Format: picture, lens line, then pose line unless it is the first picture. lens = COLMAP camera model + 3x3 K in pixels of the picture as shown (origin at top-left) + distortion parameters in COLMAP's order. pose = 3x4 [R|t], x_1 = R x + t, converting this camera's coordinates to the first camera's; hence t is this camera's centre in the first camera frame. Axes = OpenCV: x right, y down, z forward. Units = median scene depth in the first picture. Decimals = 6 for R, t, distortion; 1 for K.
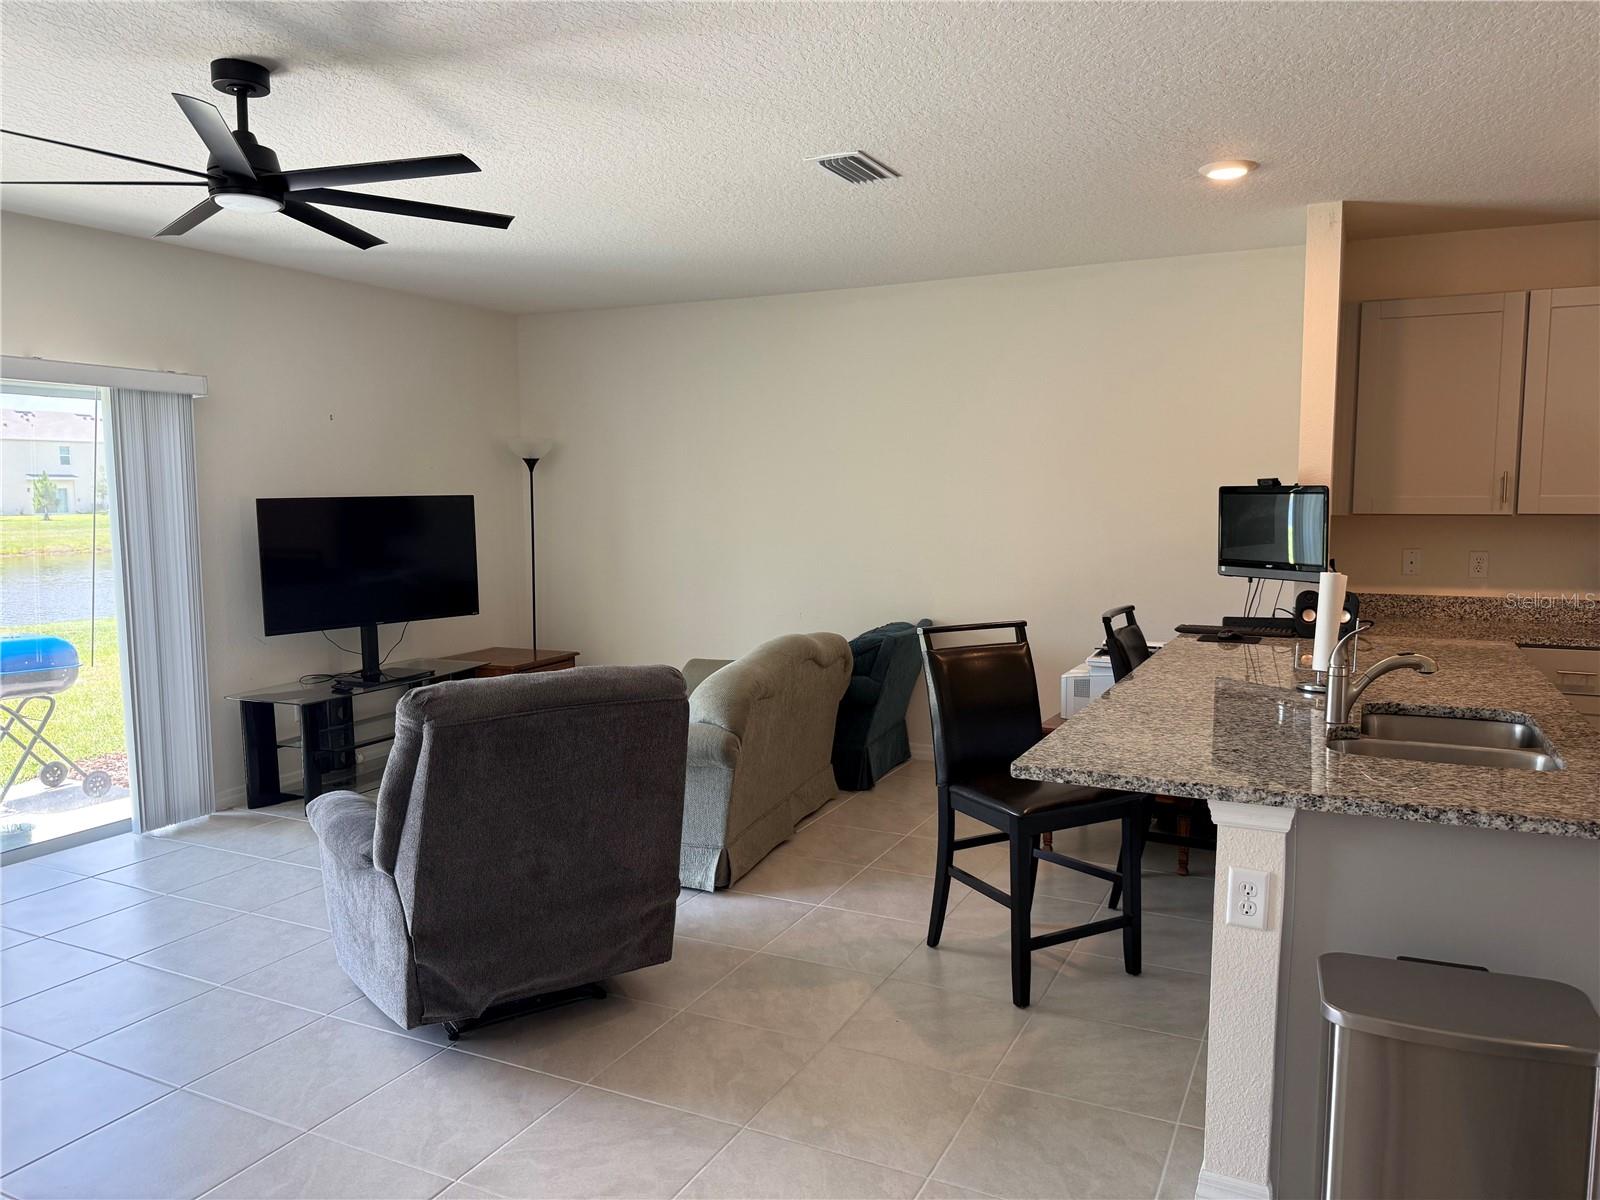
lens RADIAL K [[1136.6, 0, 780.2], [0, 1136.6, 612.9], [0, 0, 1]] dist [-0.009611, -0.001871]
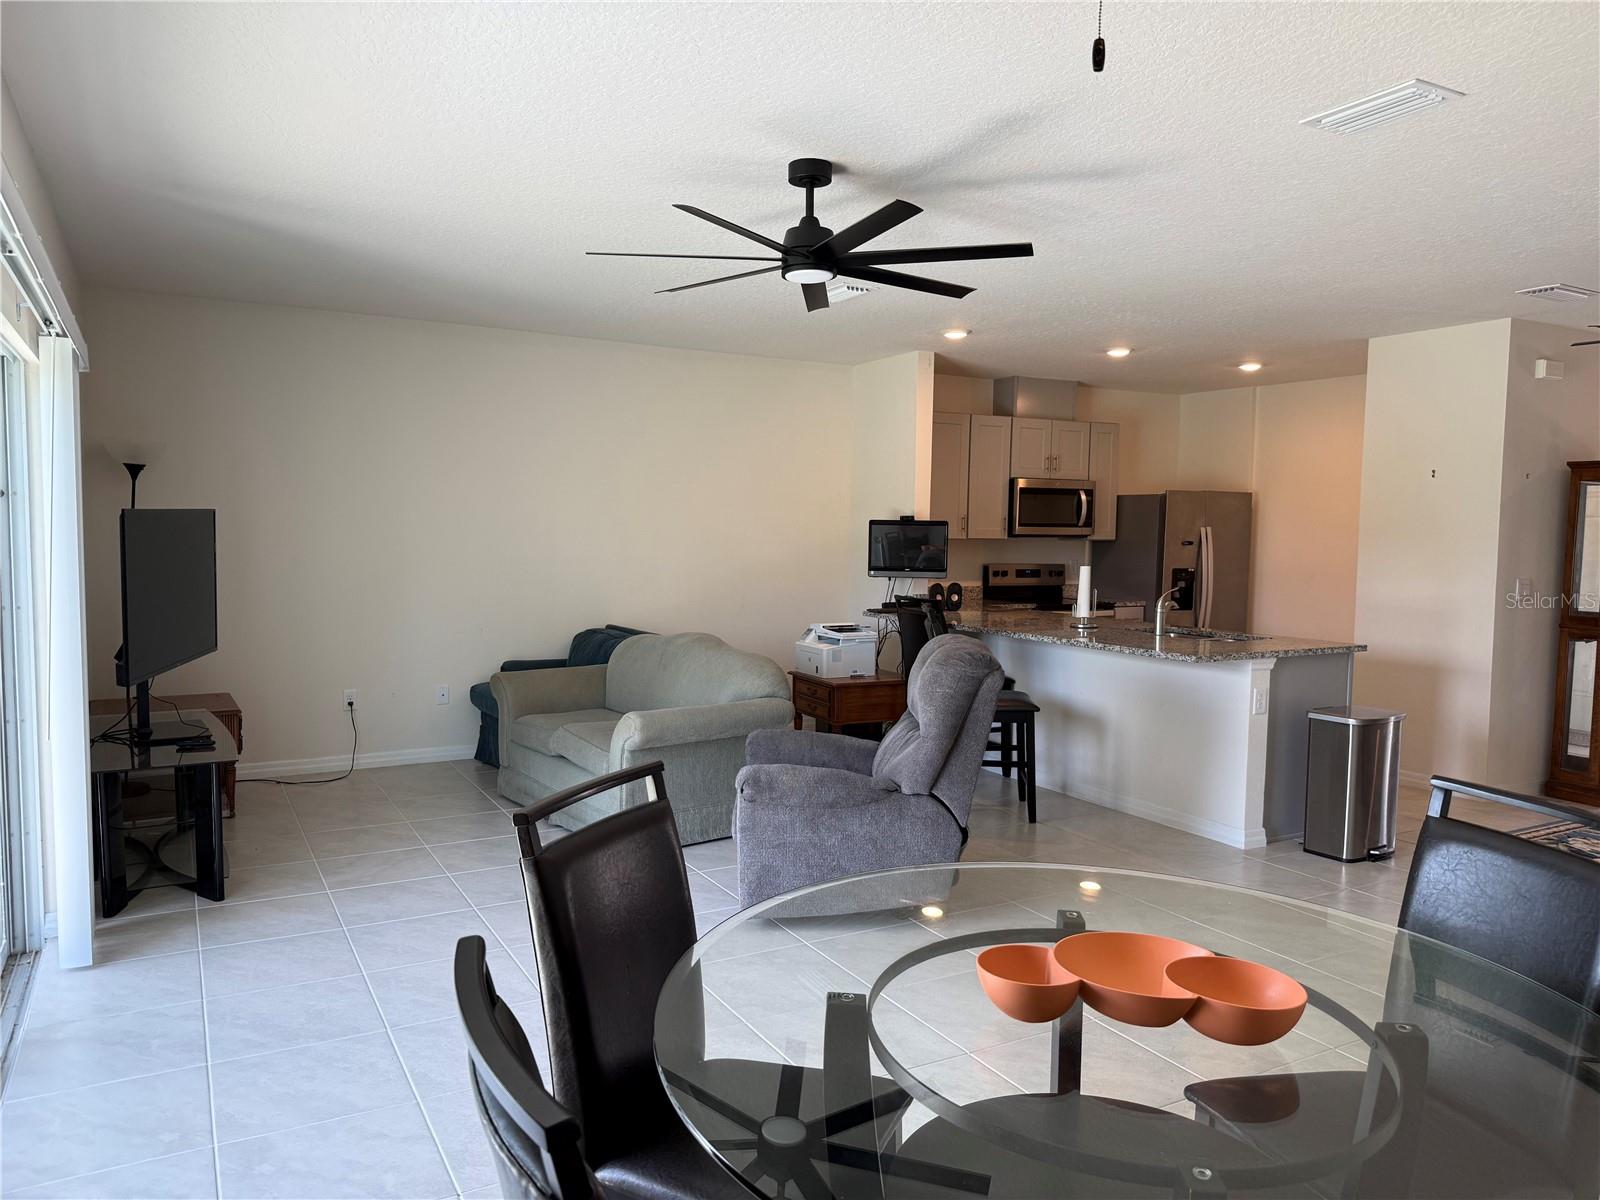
lens RADIAL K [[1142.3, 0, 790.1], [0, 1142.3, 606.6], [0, 0, 1]] dist [0.151312, -0.200555]
pose [[0.558690, -0.042897, 0.828267, -1.025071], [0.070596, 0.997497, 0.004042, -0.007349], [-0.826367, 0.056214, 0.560320, 0.229657]]
